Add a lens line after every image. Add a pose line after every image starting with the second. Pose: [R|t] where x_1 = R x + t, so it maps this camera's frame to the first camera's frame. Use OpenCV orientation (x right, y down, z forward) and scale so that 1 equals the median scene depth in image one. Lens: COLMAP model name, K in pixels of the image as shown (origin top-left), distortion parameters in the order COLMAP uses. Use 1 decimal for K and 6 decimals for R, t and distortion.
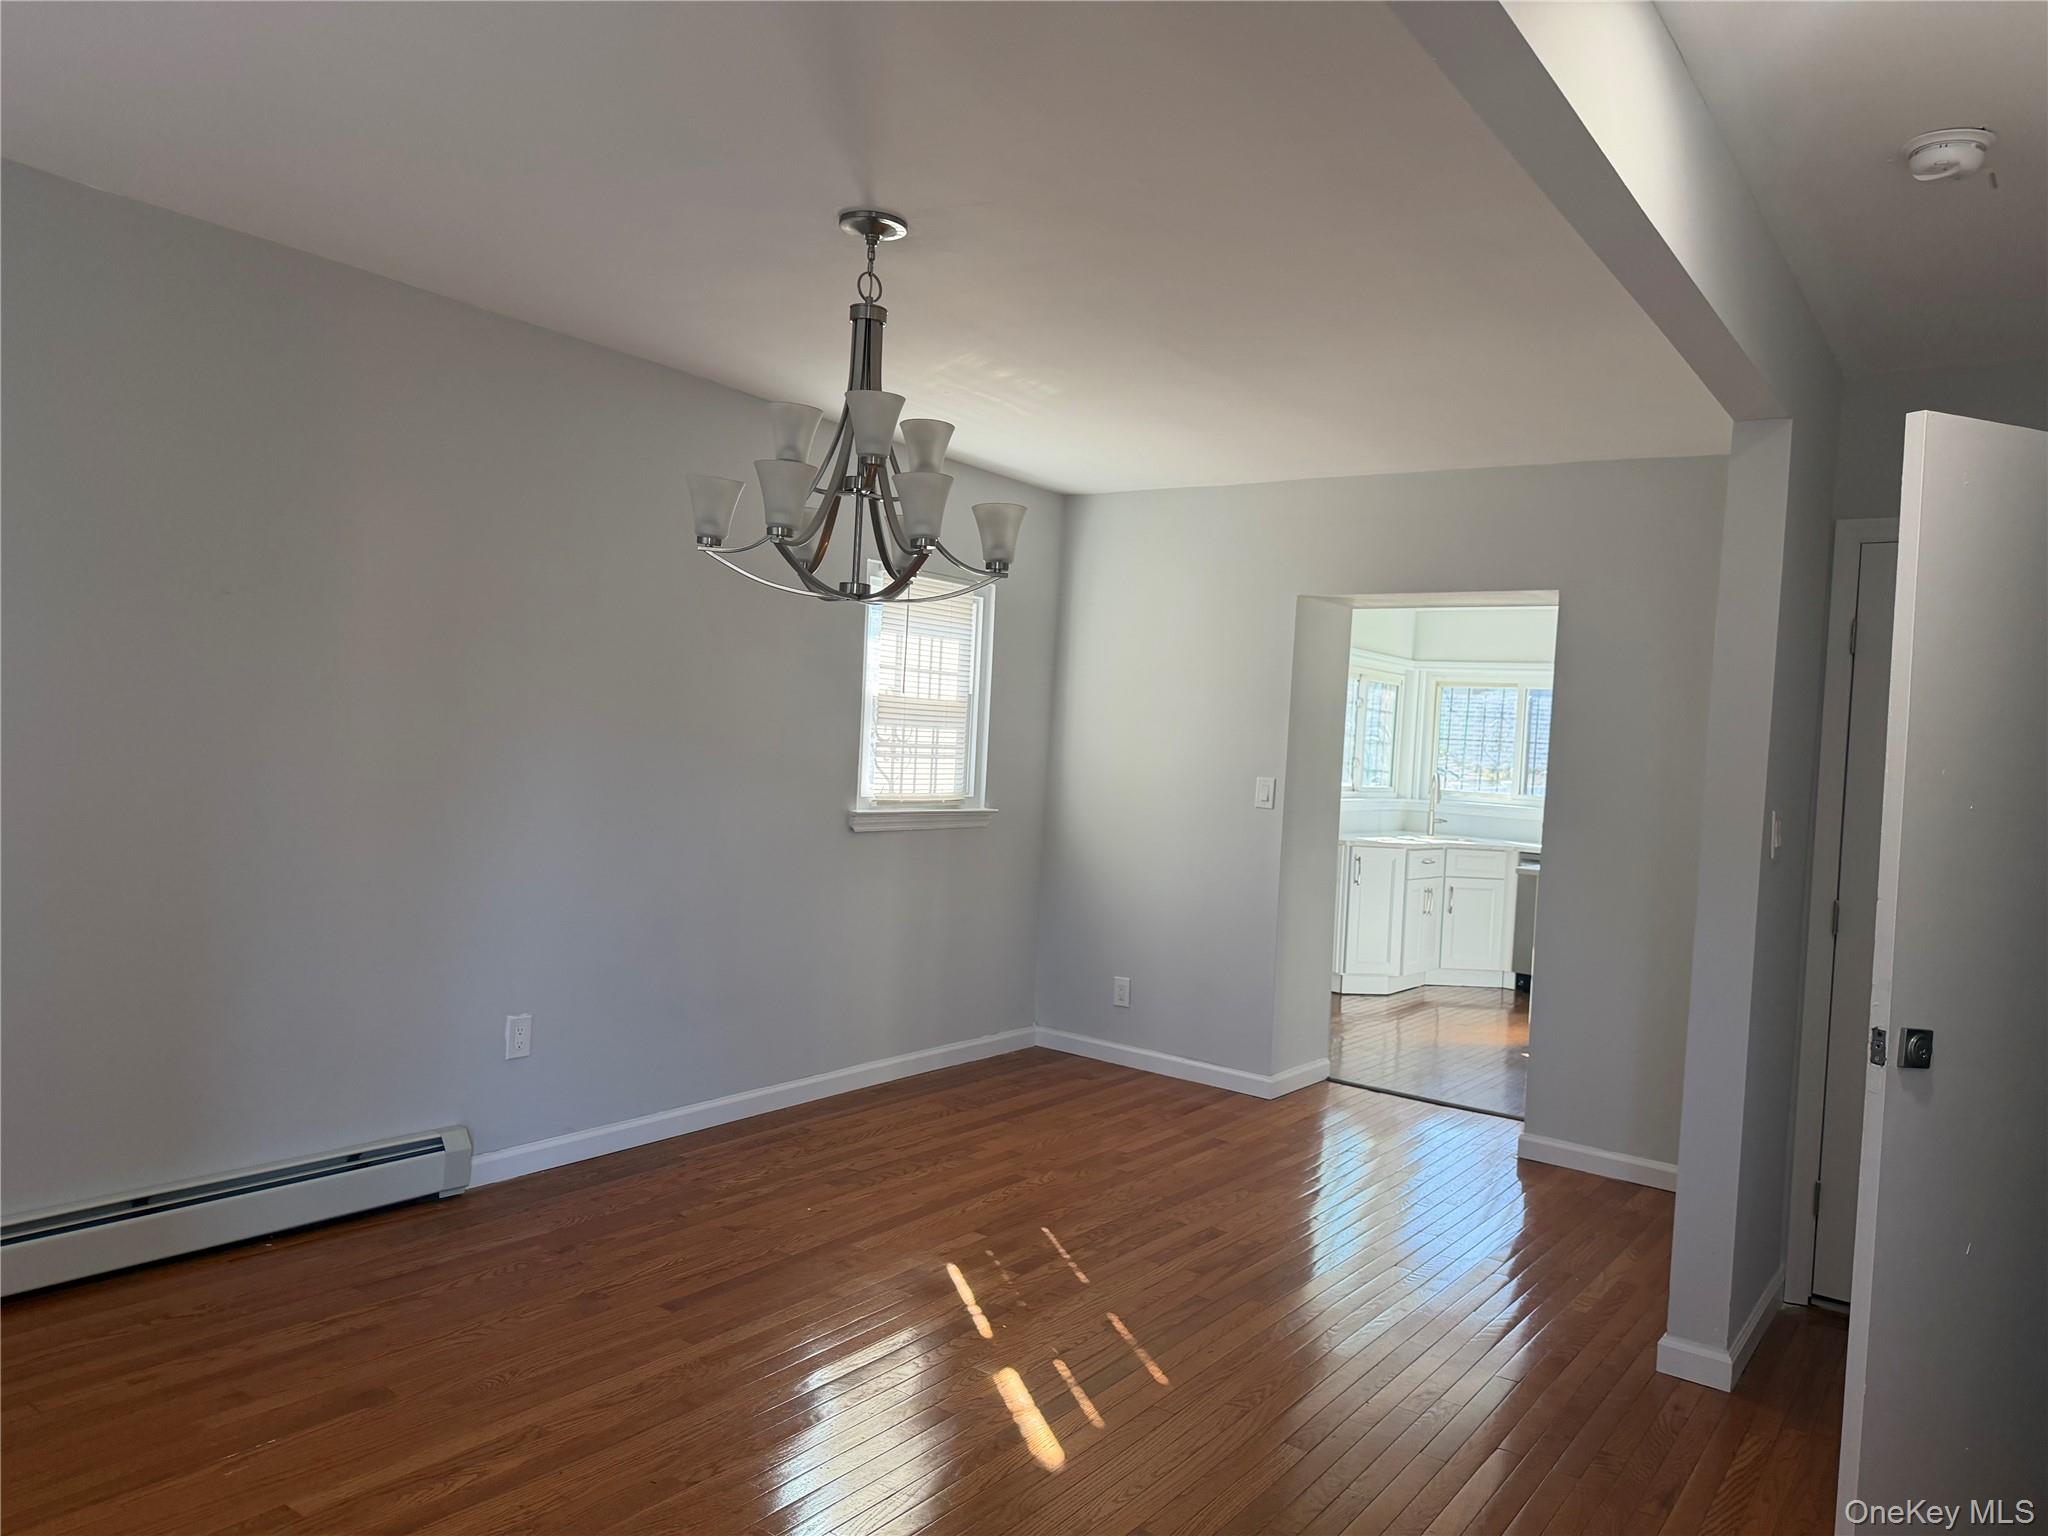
lens RADIAL K [[1429.3, 0, 1024.0], [0, 1429.3, 768.0], [0, 0, 1]] dist [0.127989, -0.000124]
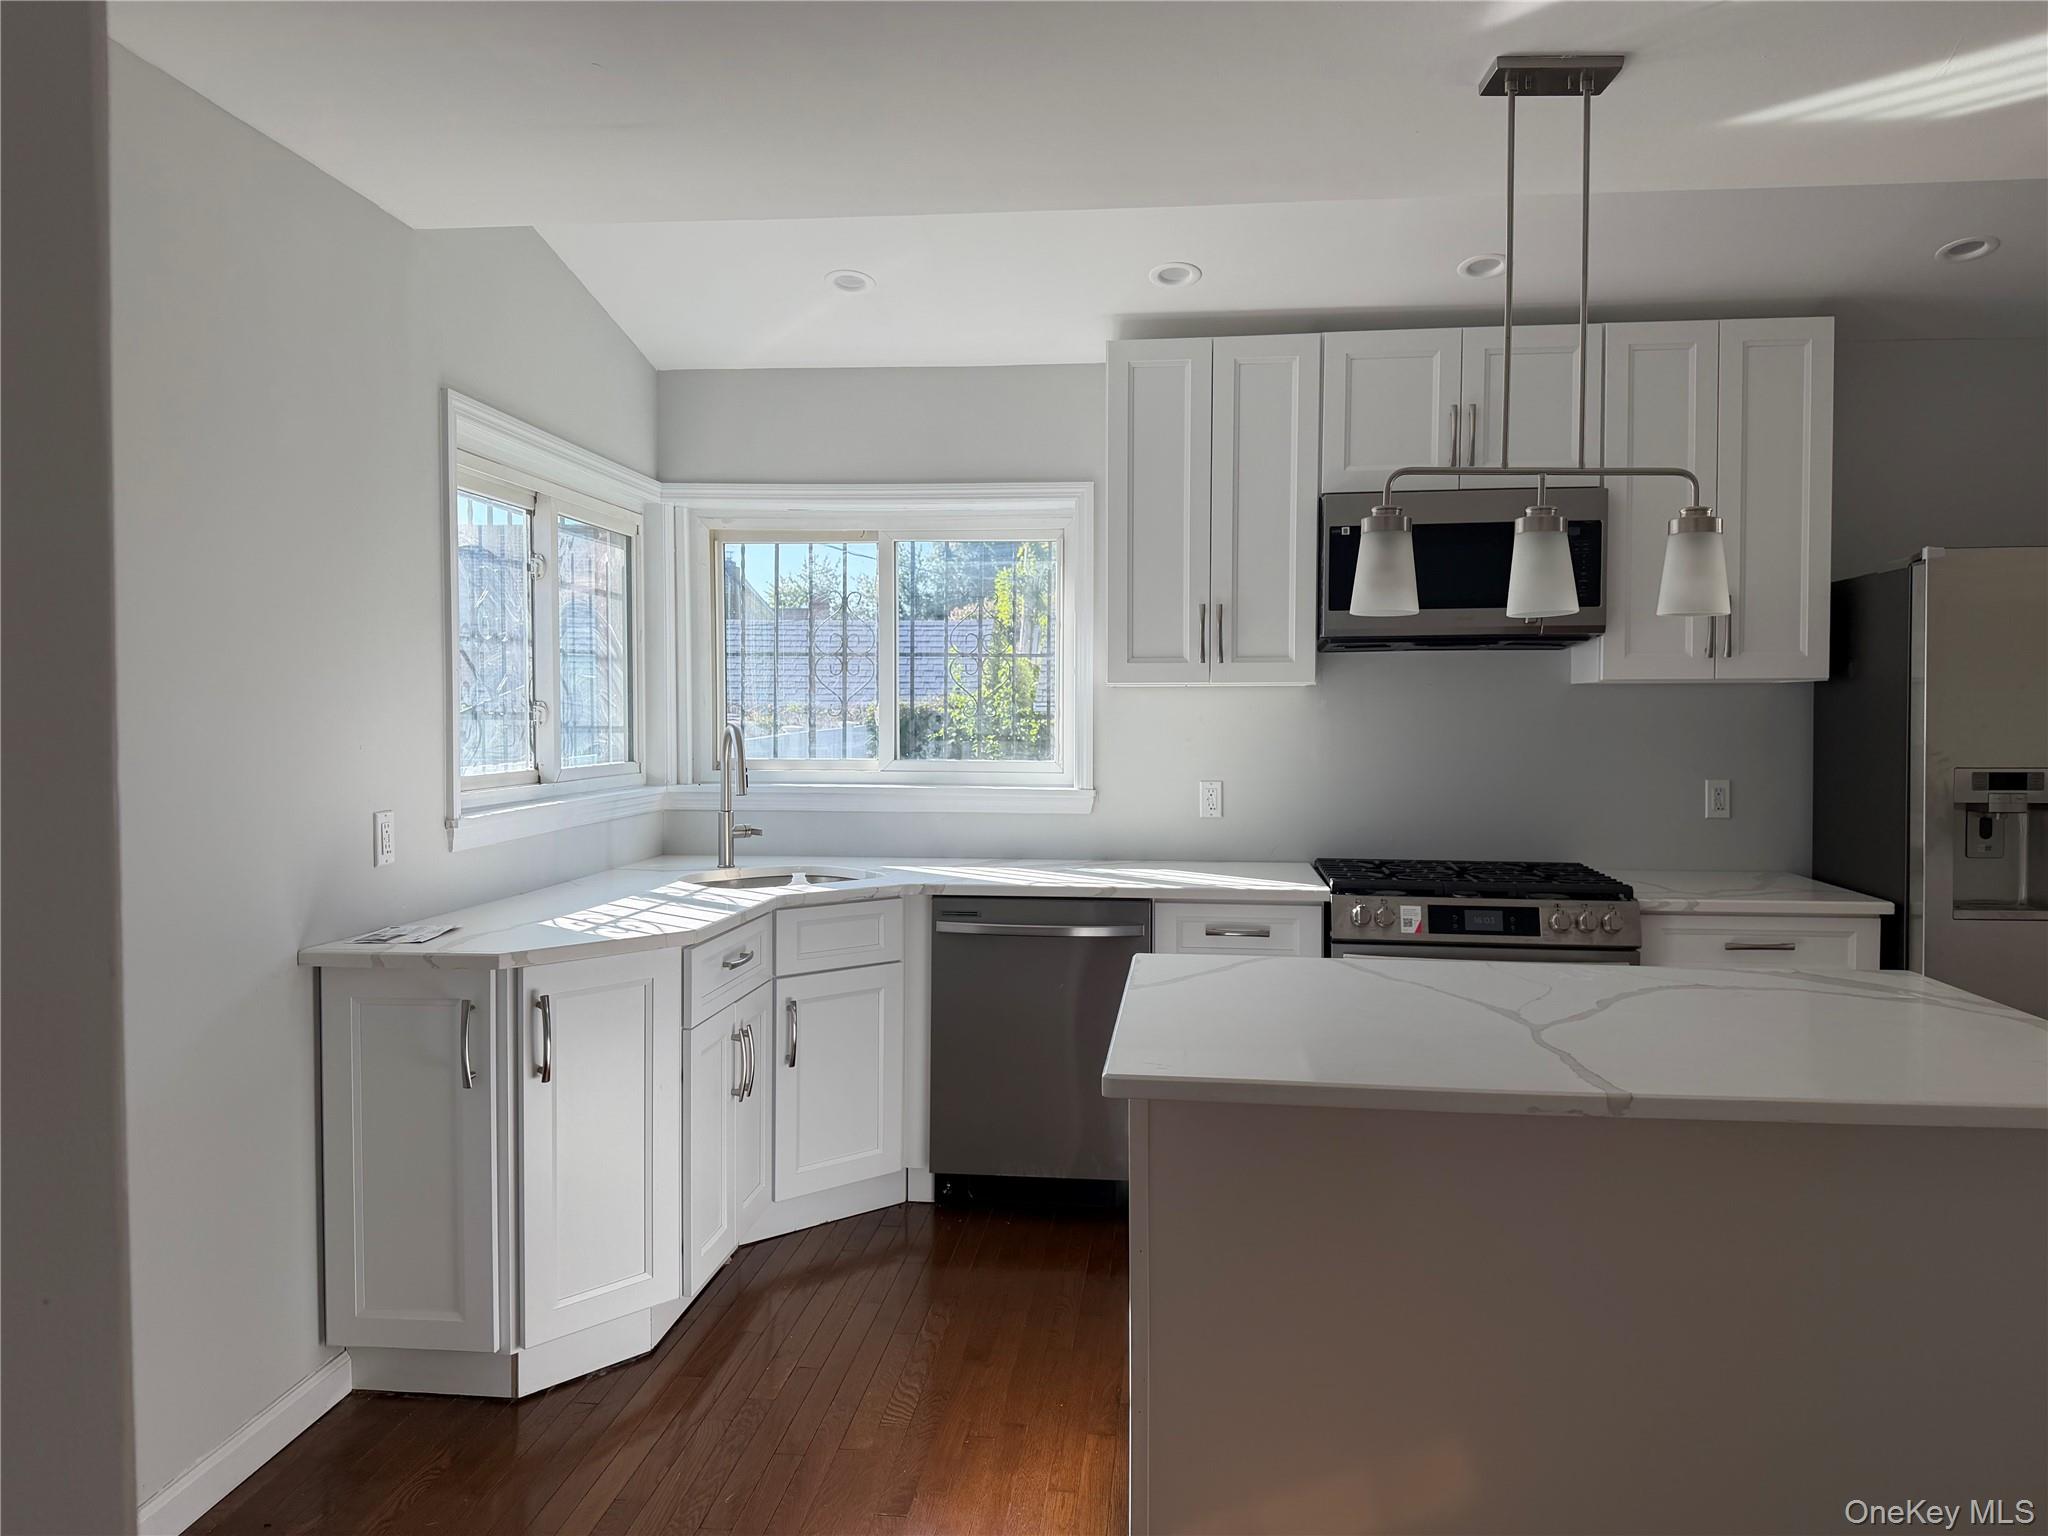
lens RADIAL K [[1429.3, 0, 1024.0], [0, 1429.3, 768.0], [0, 0, 1]] dist [0.127989, -0.000124]
pose [[0.870247, -0.072493, 0.487253, 0.145885], [0.055161, 0.997232, 0.049847, -0.000621], [-0.489518, -0.016501, 0.871837, 0.563122]]
